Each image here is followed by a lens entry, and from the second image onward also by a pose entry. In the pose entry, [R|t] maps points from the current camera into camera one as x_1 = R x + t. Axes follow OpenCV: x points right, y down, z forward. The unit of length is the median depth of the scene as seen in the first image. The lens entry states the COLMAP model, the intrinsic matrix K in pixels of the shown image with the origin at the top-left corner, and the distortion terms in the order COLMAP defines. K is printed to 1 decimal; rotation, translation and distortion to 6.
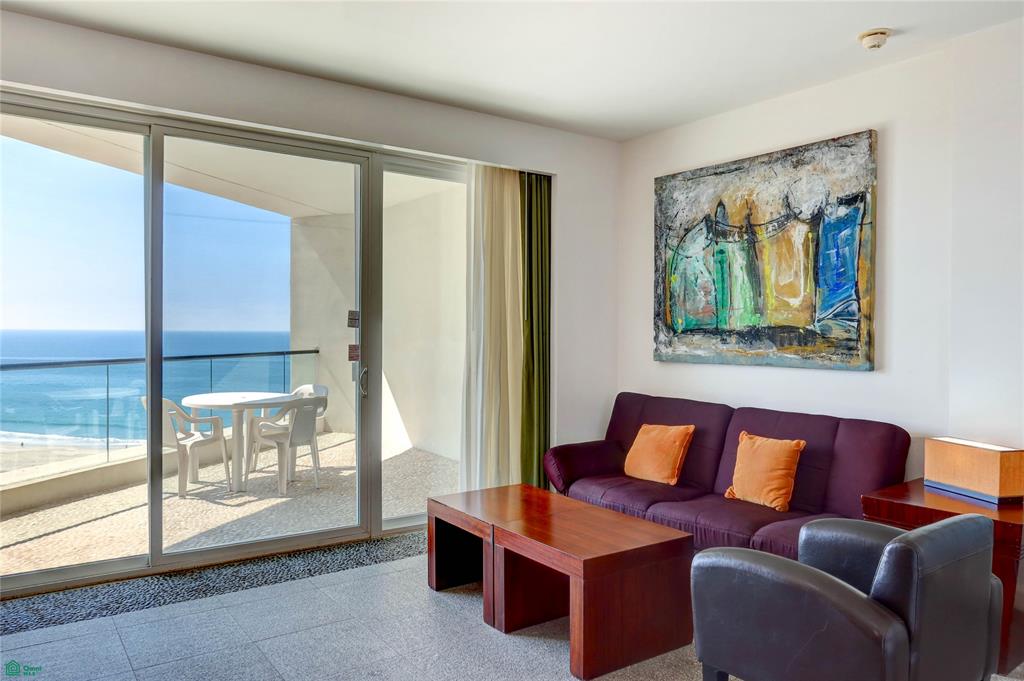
lens RADIAL K [[711.3, 0, 513.0], [0, 711.3, 336.9], [0, 0, 1]] dist [-0.034387, 0.009175]
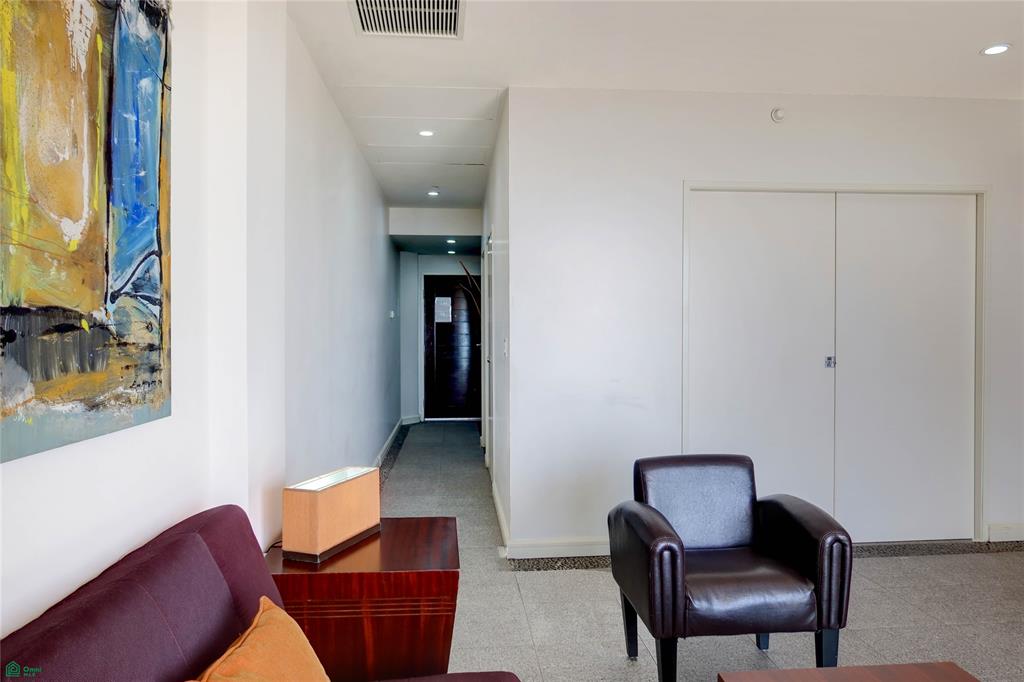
lens RADIAL K [[711.3, 0, 509.7], [0, 711.3, 344.3], [0, 0, 1]] dist [-0.034387, 0.009175]
pose [[-0.853140, -0.018792, 0.521344, 0.072101], [-0.006518, 0.999657, 0.025367, -0.008948], [-0.521641, 0.018244, -0.852970, 1.138934]]
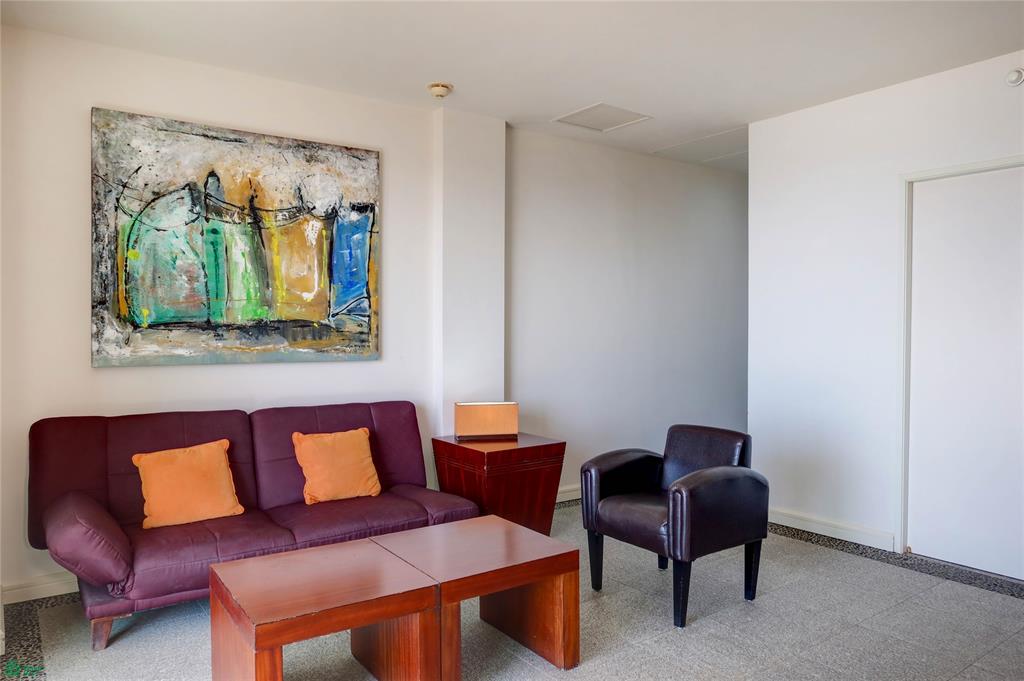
lens RADIAL K [[711.3, 0, 509.4], [0, 711.3, 343.0], [0, 0, 1]] dist [-0.034387, 0.009175]
pose [[0.001227, -0.030208, 0.999543, -0.595019], [0.002799, 0.999540, 0.030204, -0.012395], [-0.999995, 0.002761, 0.001311, 0.699043]]
